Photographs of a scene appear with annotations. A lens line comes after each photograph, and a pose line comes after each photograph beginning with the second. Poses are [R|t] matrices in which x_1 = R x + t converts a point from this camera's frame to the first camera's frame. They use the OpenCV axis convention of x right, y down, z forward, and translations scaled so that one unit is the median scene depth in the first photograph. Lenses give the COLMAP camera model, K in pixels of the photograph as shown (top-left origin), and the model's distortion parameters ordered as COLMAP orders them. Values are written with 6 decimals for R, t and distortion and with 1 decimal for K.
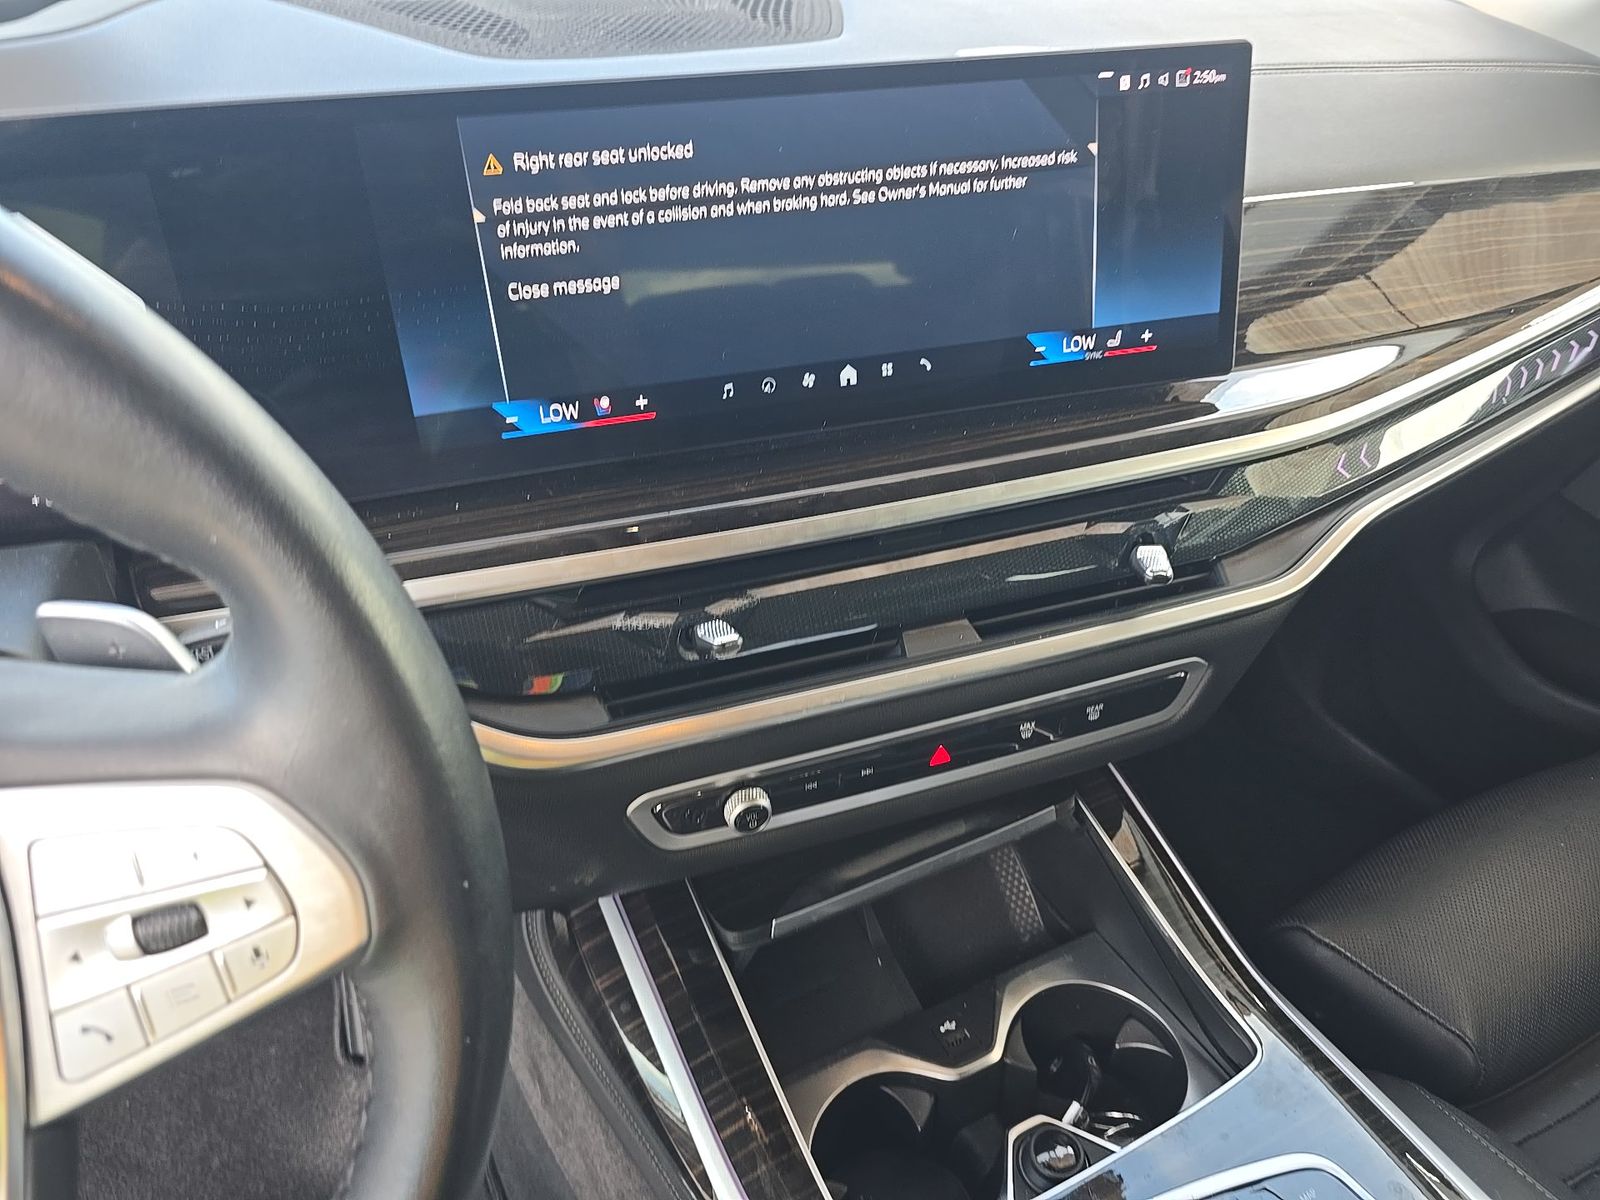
lens RADIAL K [[1121.5, 0, 795.6], [0, 1121.5, 589.5], [0, 0, 1]] dist [0.042723, -0.045361]
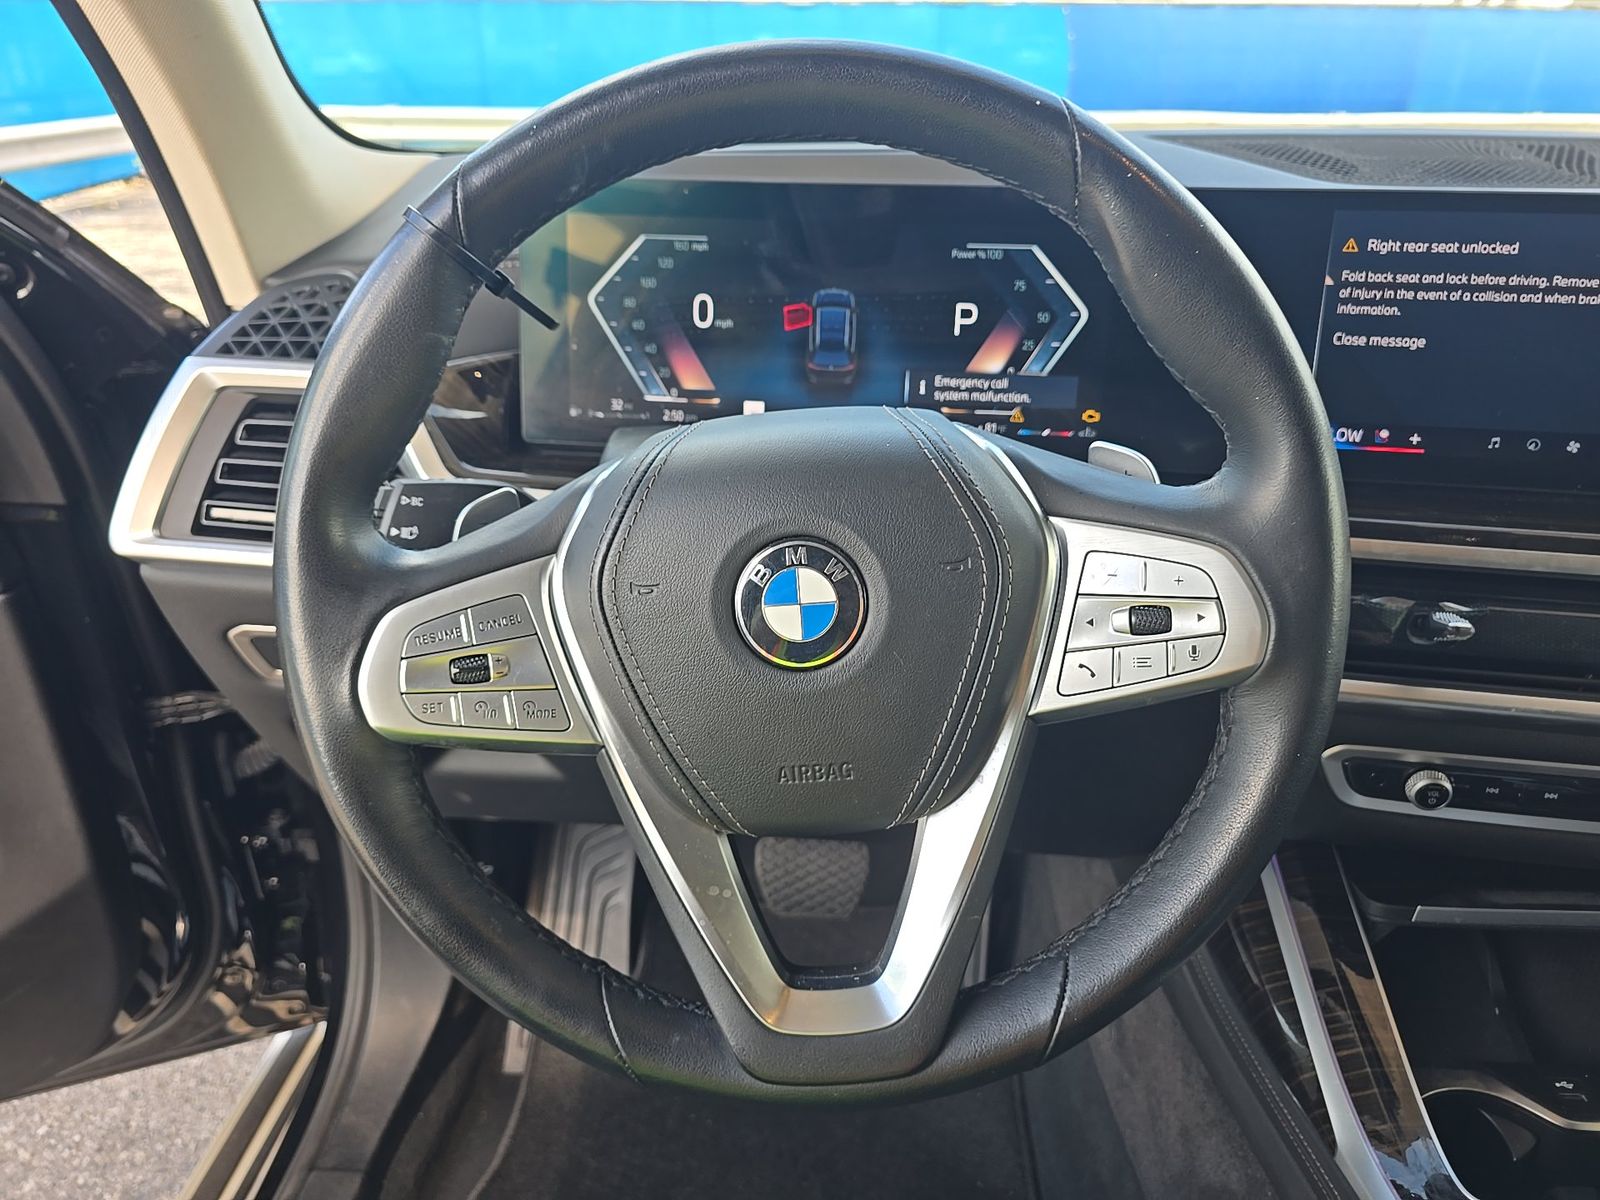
lens RADIAL K [[1121.5, 0, 795.6], [0, 1121.5, 589.5], [0, 0, 1]] dist [0.042723, -0.045361]
pose [[0.867301, 0.213653, -0.449601, -0.141072], [-0.271141, 0.960223, -0.066740, 0.278733], [0.417458, 0.179789, 0.890733, -0.395928]]
